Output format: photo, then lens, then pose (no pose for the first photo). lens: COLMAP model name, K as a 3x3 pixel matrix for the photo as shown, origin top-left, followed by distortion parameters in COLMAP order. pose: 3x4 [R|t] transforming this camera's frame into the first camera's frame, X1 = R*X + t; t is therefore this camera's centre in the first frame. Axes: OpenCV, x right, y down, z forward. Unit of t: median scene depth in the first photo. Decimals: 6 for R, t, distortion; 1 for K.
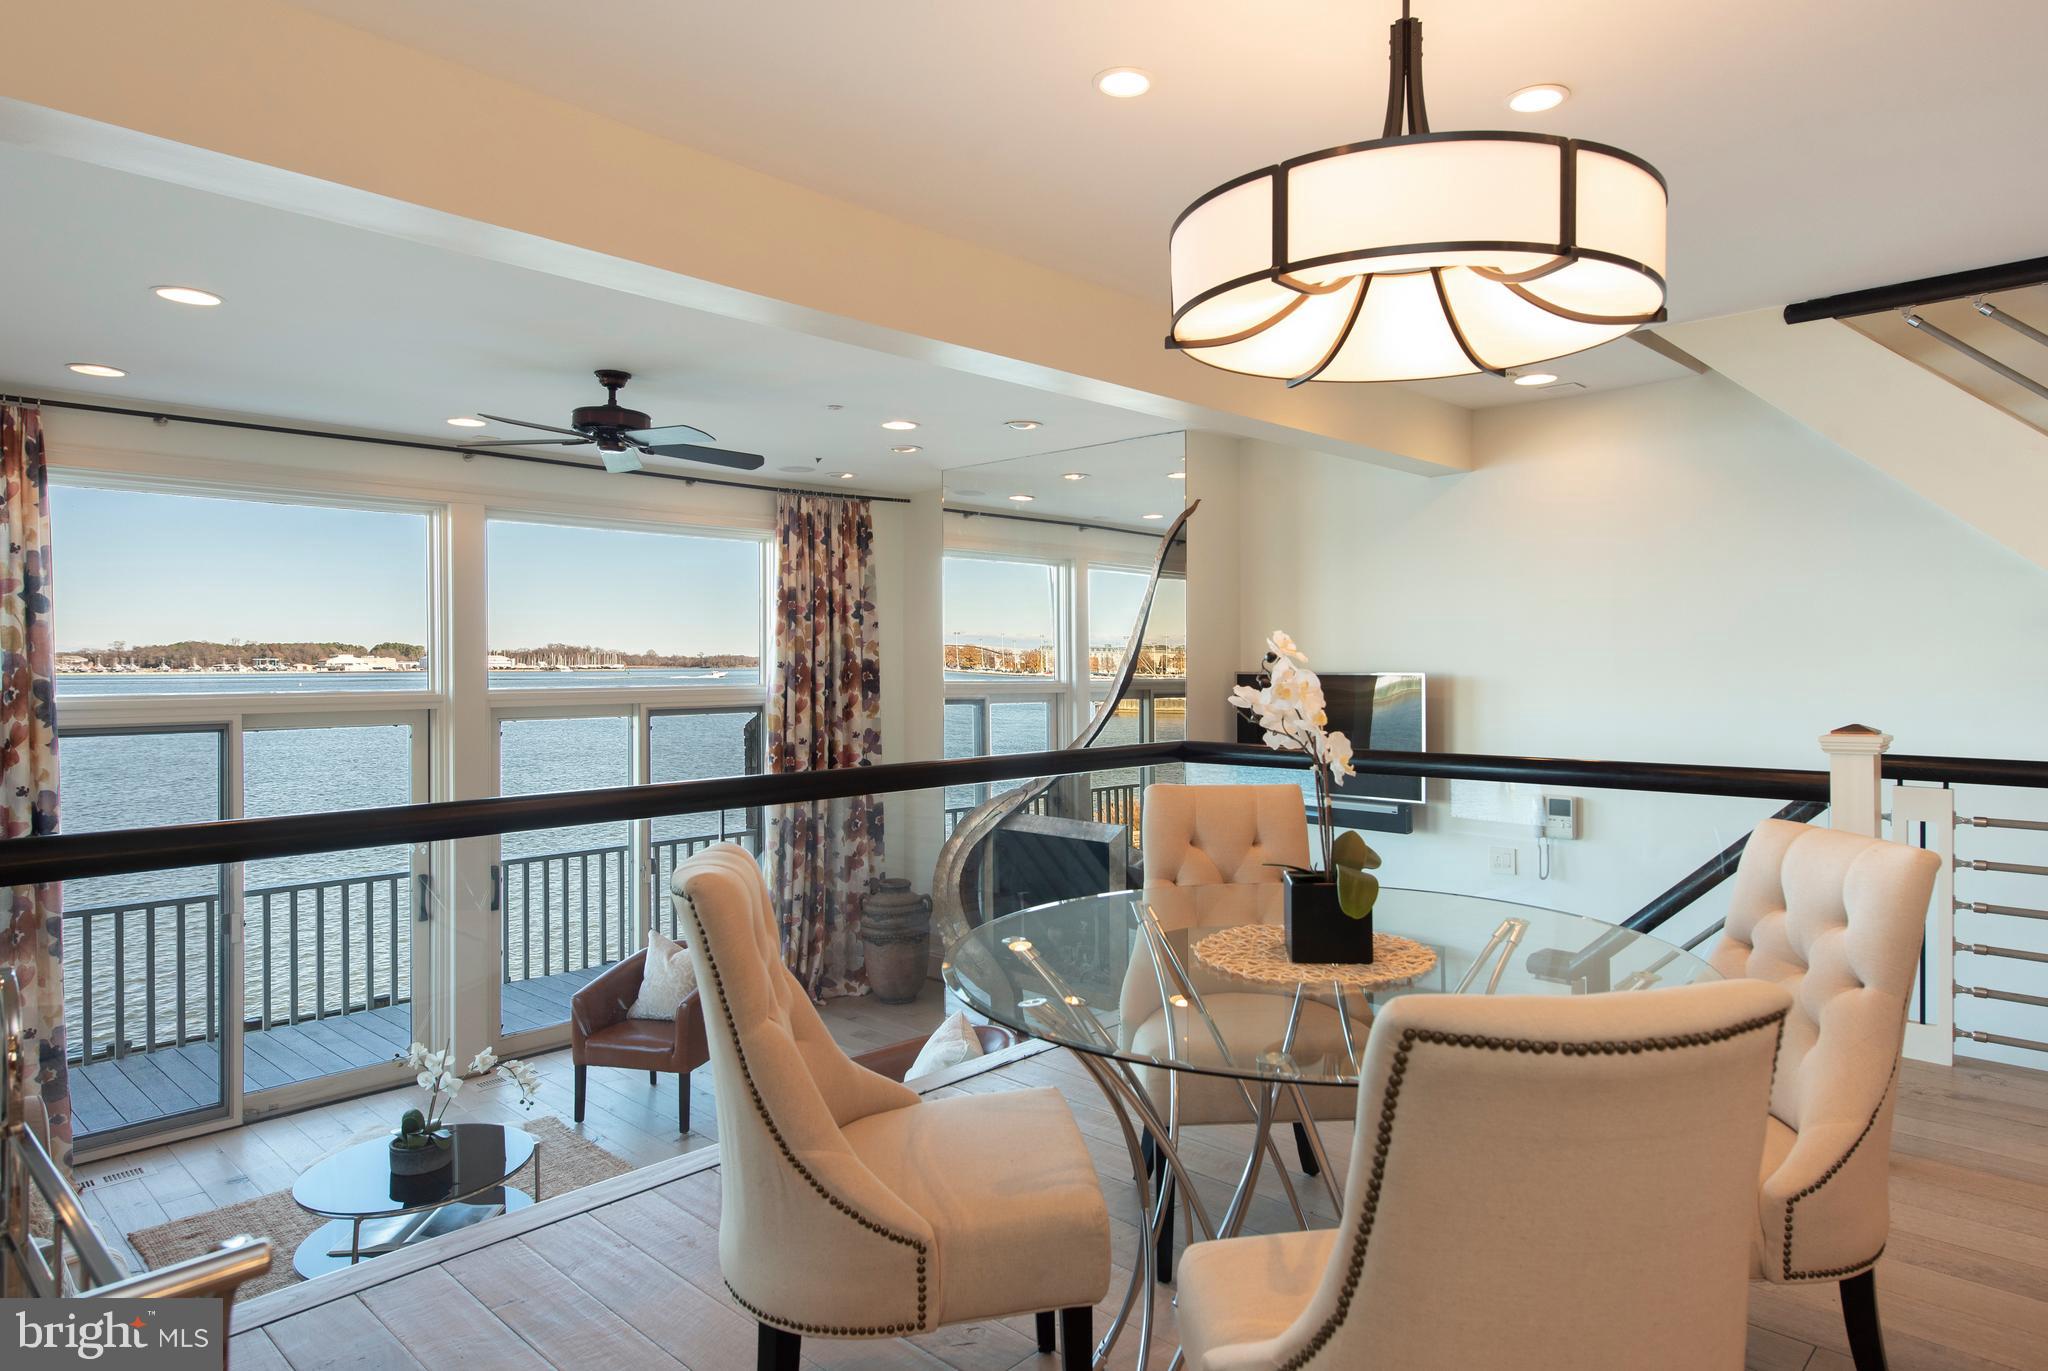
lens RADIAL K [[1216.7, 0, 1089.8], [0, 1216.7, 669.4], [0, 0, 1]] dist [0.015219, -0.001076]
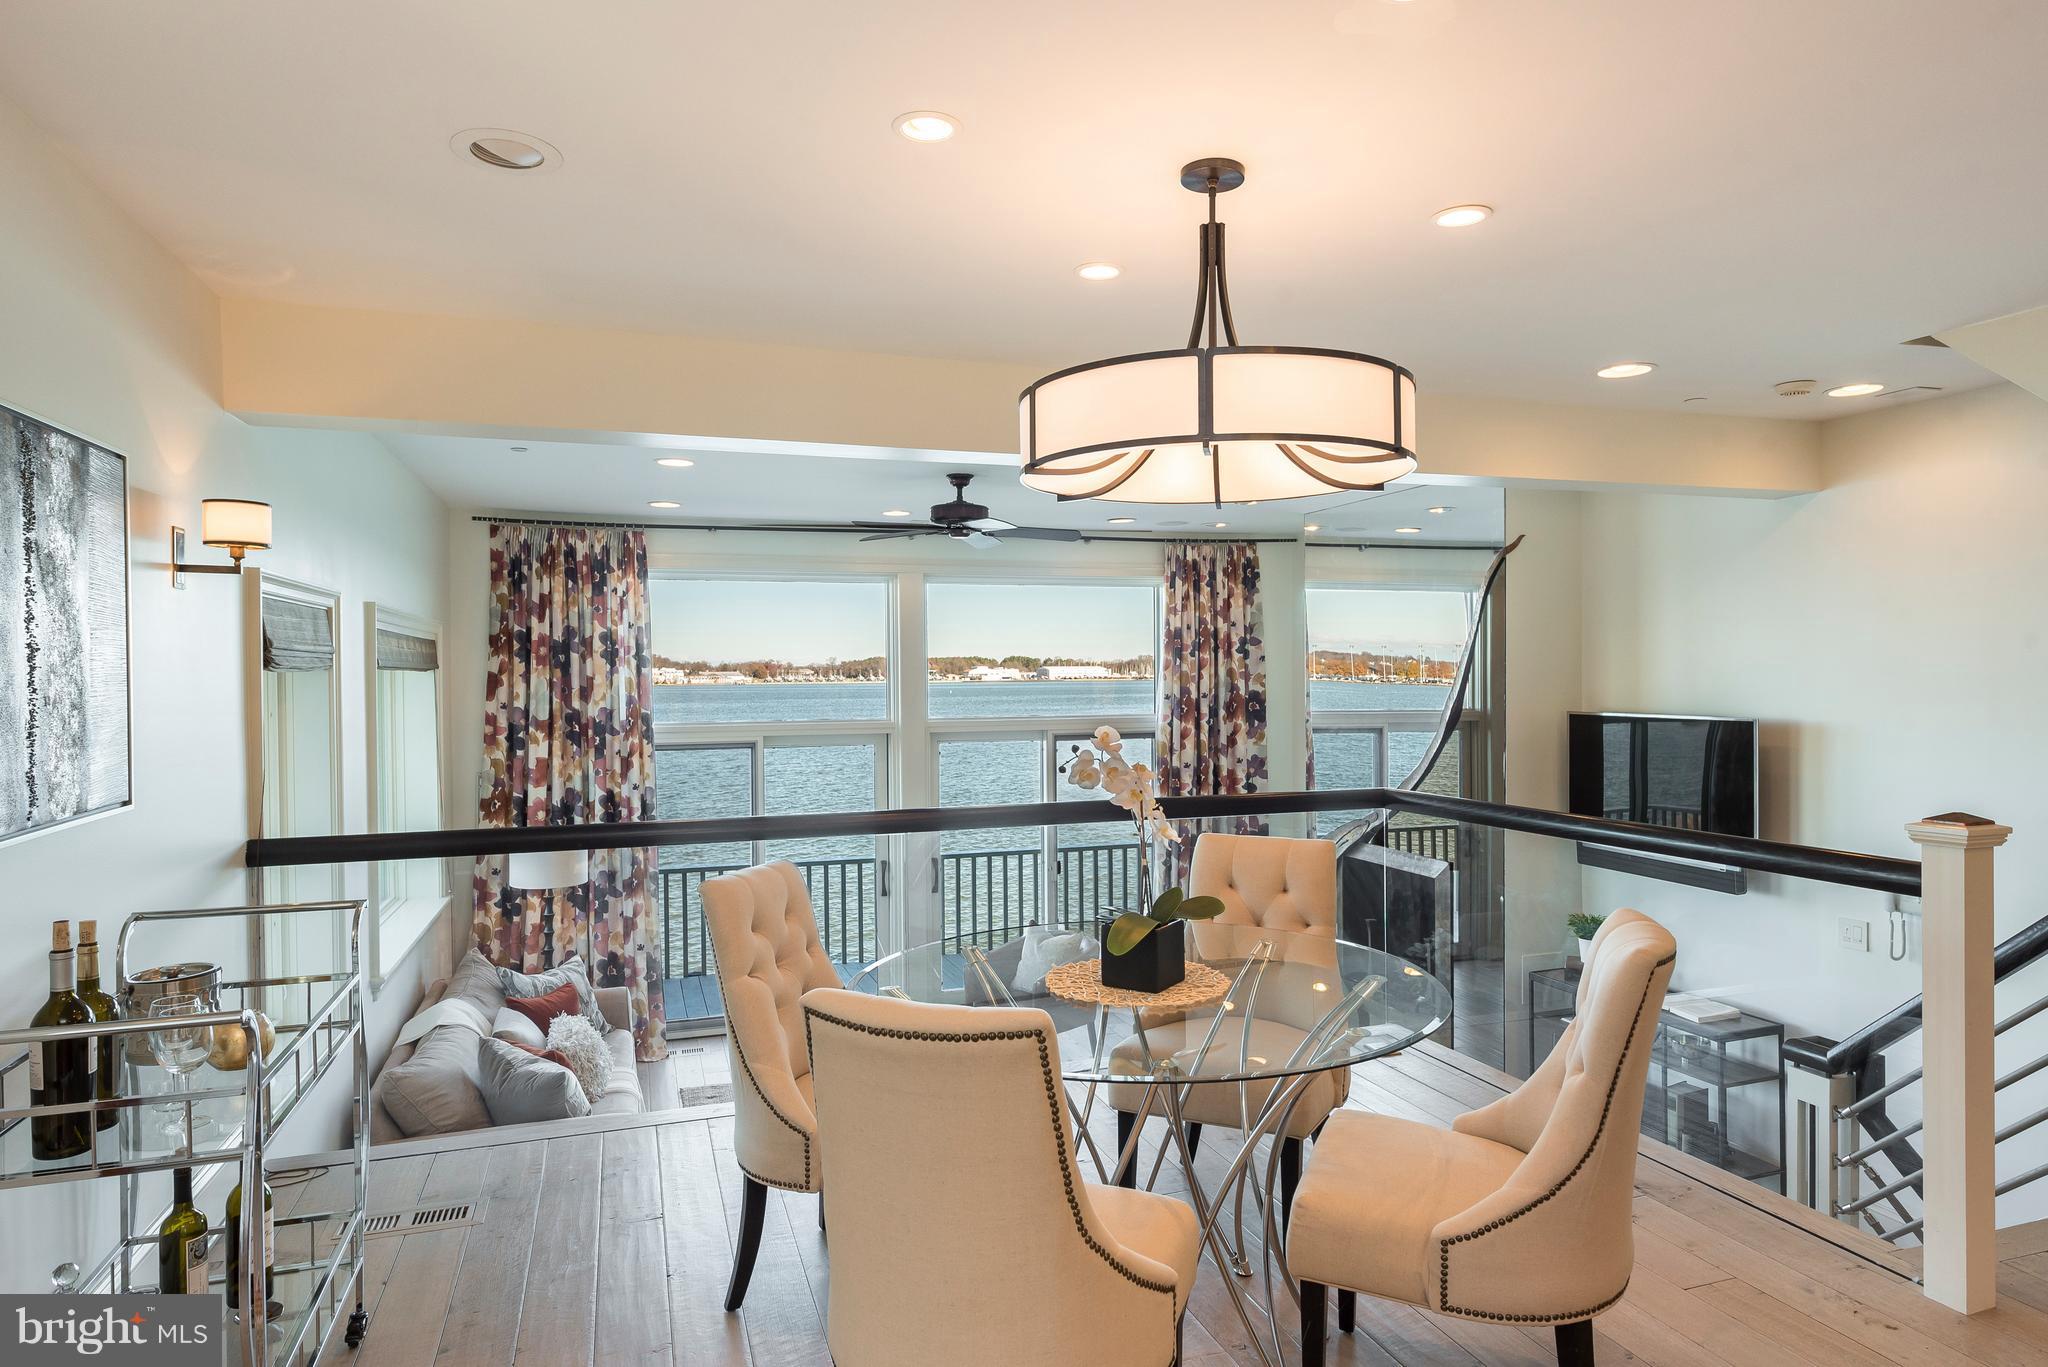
lens RADIAL K [[1213.9, 0, 1028.2], [0, 1213.9, 698.4], [0, 0, 1]] dist [0.006990, -0.000110]
pose [[0.871473, 0.005763, -0.490410, 0.180322], [0.002786, 0.999857, 0.016701, -0.020896], [0.490436, -0.015920, 0.871332, -0.037873]]
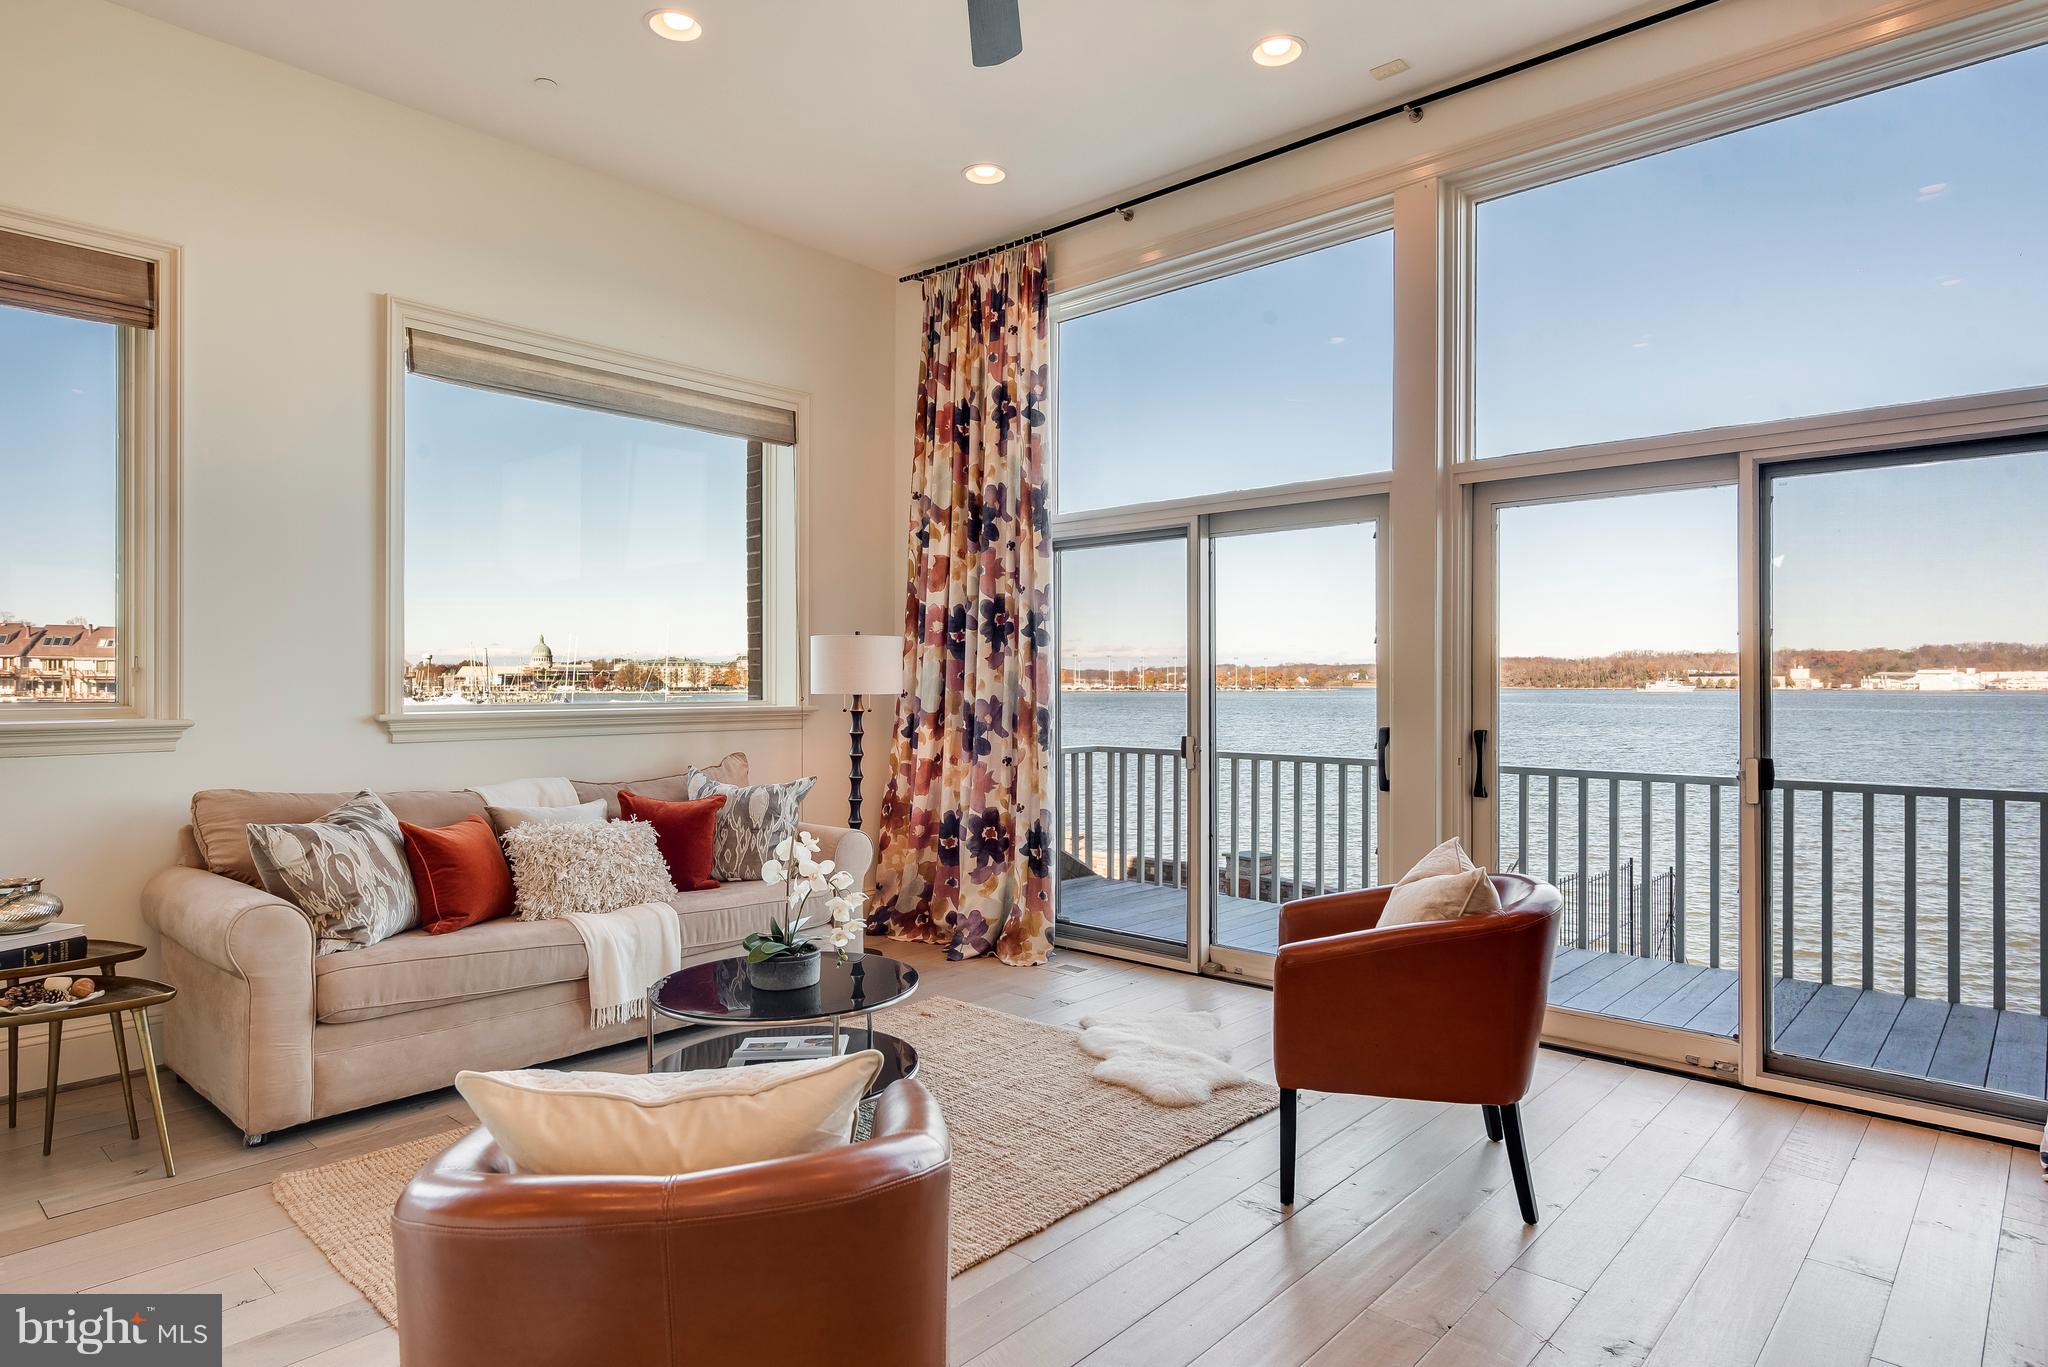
lens RADIAL K [[1132.6, 0, 1023.8], [0, 1132.6, 677.4], [0, 0, 1]] dist [-0.001029, -0.001690]
pose [[0.010172, 0.004140, -0.999940, 0.097397], [-0.004306, 0.999982, 0.004096, 0.111909], [0.999939, 0.004264, 0.010190, 0.637767]]
